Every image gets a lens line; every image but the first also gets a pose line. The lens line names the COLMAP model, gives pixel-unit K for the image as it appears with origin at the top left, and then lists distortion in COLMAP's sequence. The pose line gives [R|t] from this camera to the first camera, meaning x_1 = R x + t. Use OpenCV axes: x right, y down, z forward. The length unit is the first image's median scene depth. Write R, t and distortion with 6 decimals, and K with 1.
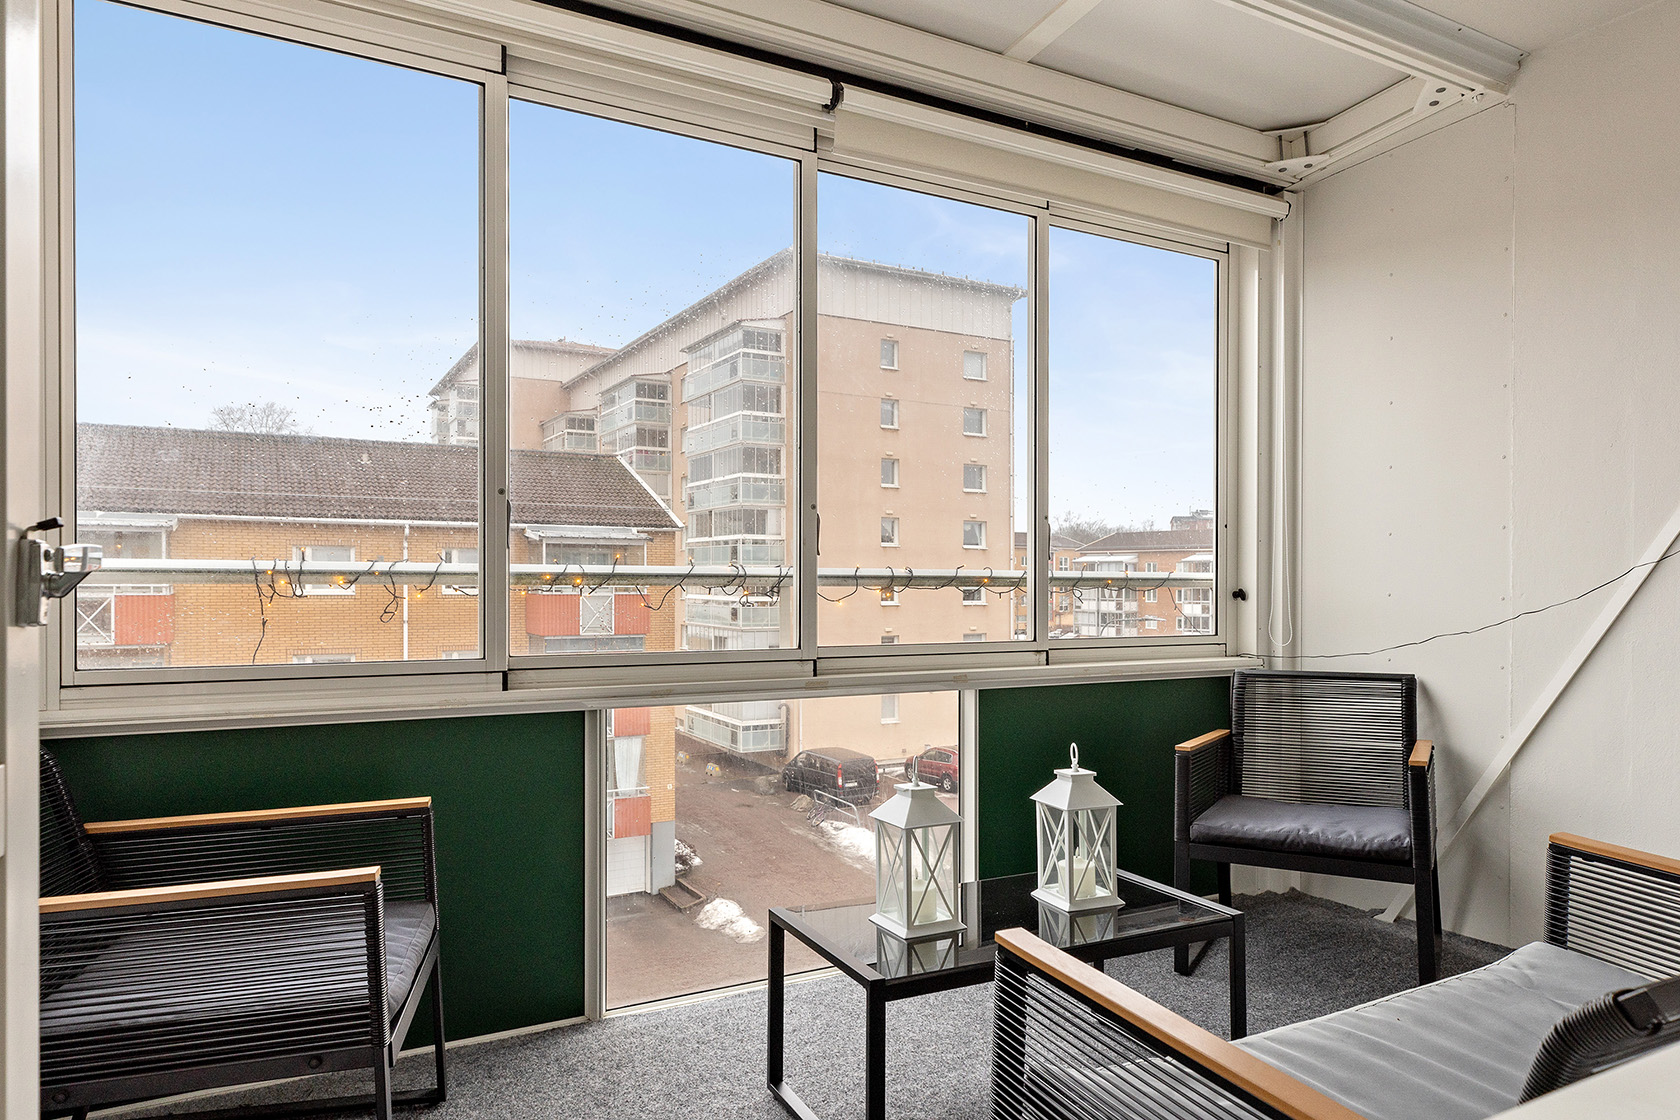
lens RADIAL K [[1025.6, 0, 848.0], [0, 1025.6, 564.9], [0, 0, 1]] dist [0.008358, -0.002487]
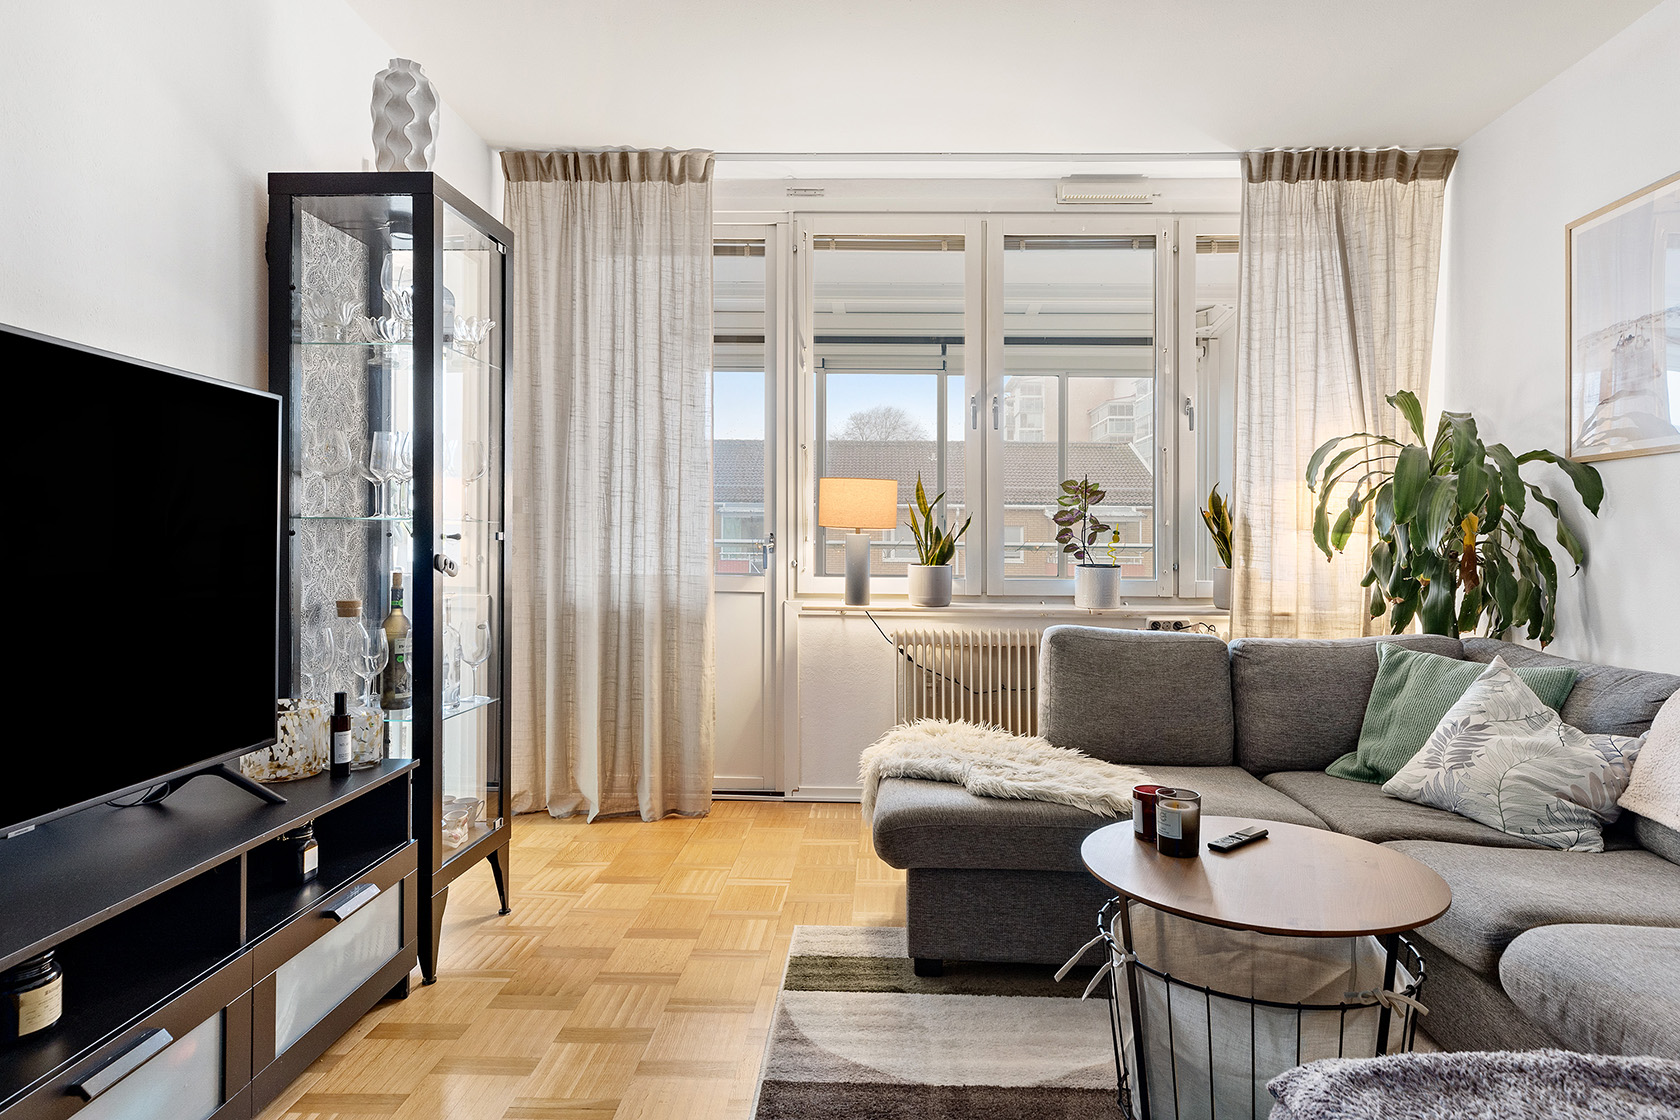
lens RADIAL K [[1025.6, 0, 843.0], [0, 1025.6, 546.5], [0, 0, 1]] dist [0.008358, -0.002487]
pose [[0.839165, 0.004941, -0.543855, 0.148416], [-0.000002, 0.999959, 0.009083, -0.001075], [0.543877, -0.007621, 0.839130, -0.157701]]
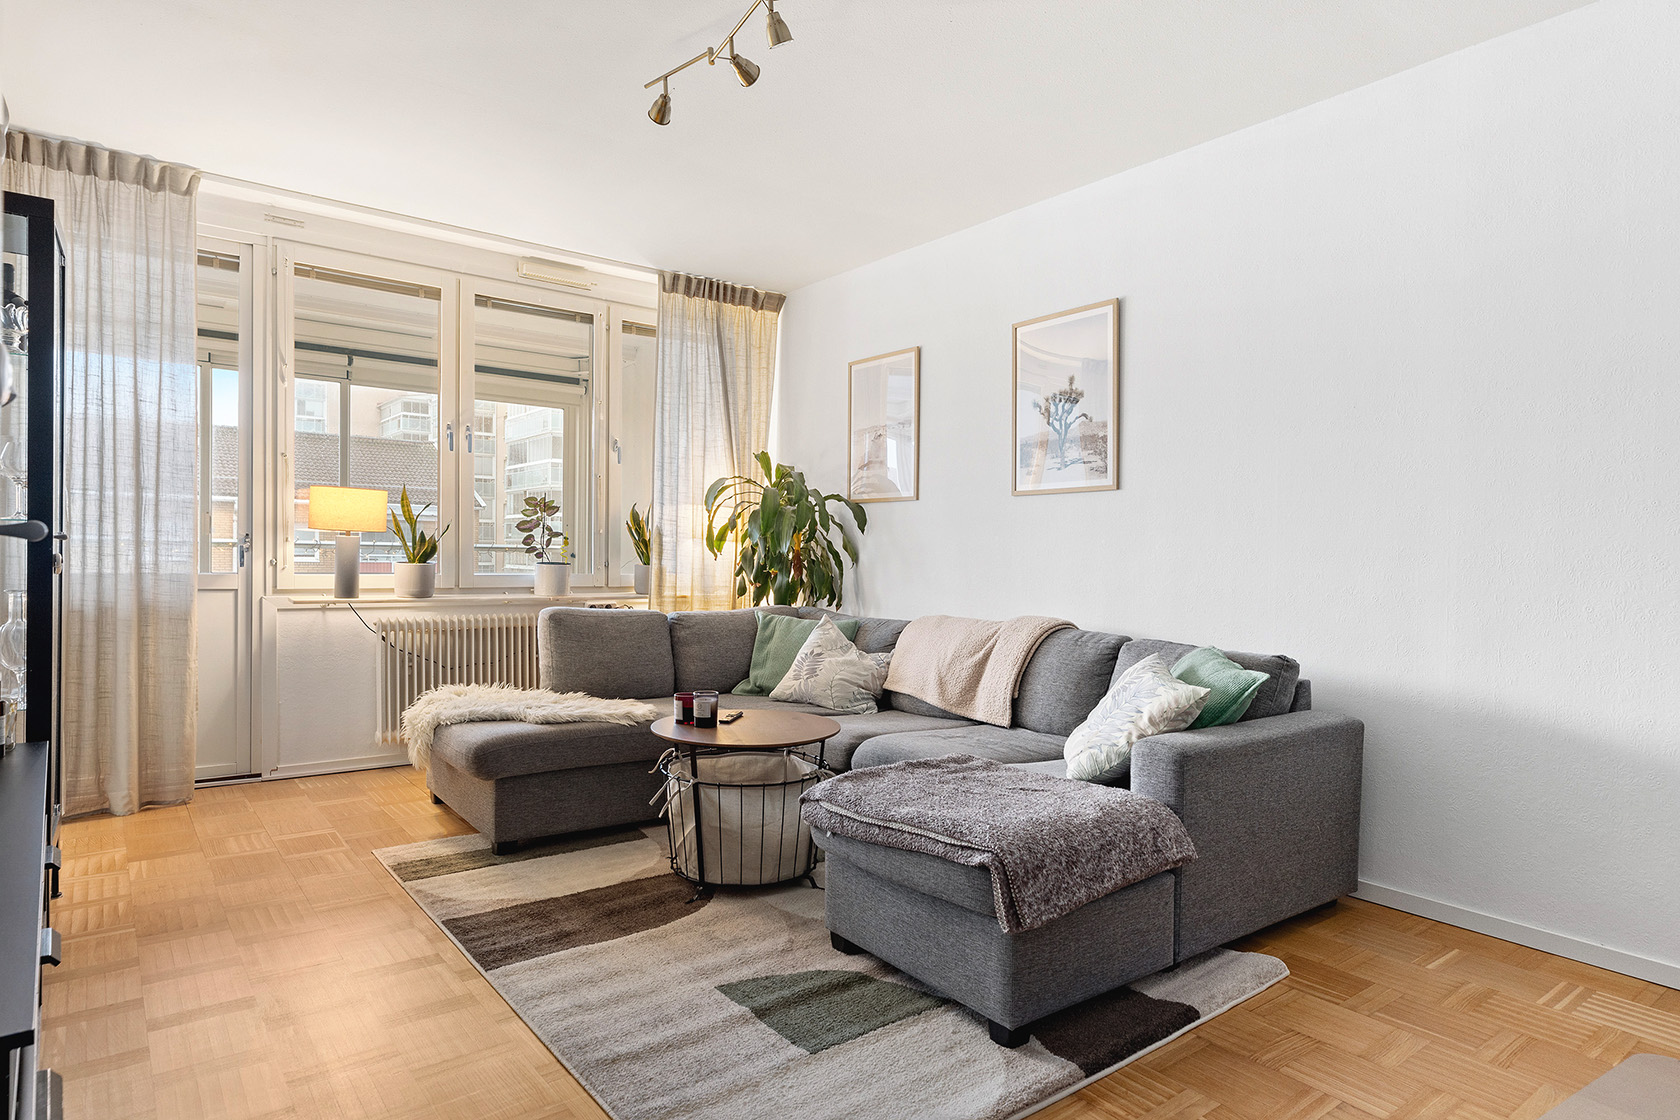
lens RADIAL K [[1025.6, 0, 830.8], [0, 1025.6, 557.9], [0, 0, 1]] dist [0.008358, -0.002487]
pose [[0.995266, 0.013097, 0.096300, 0.126735], [-0.014718, 0.999761, 0.016145, -0.002120], [-0.096066, -0.017486, 0.995221, -0.227910]]
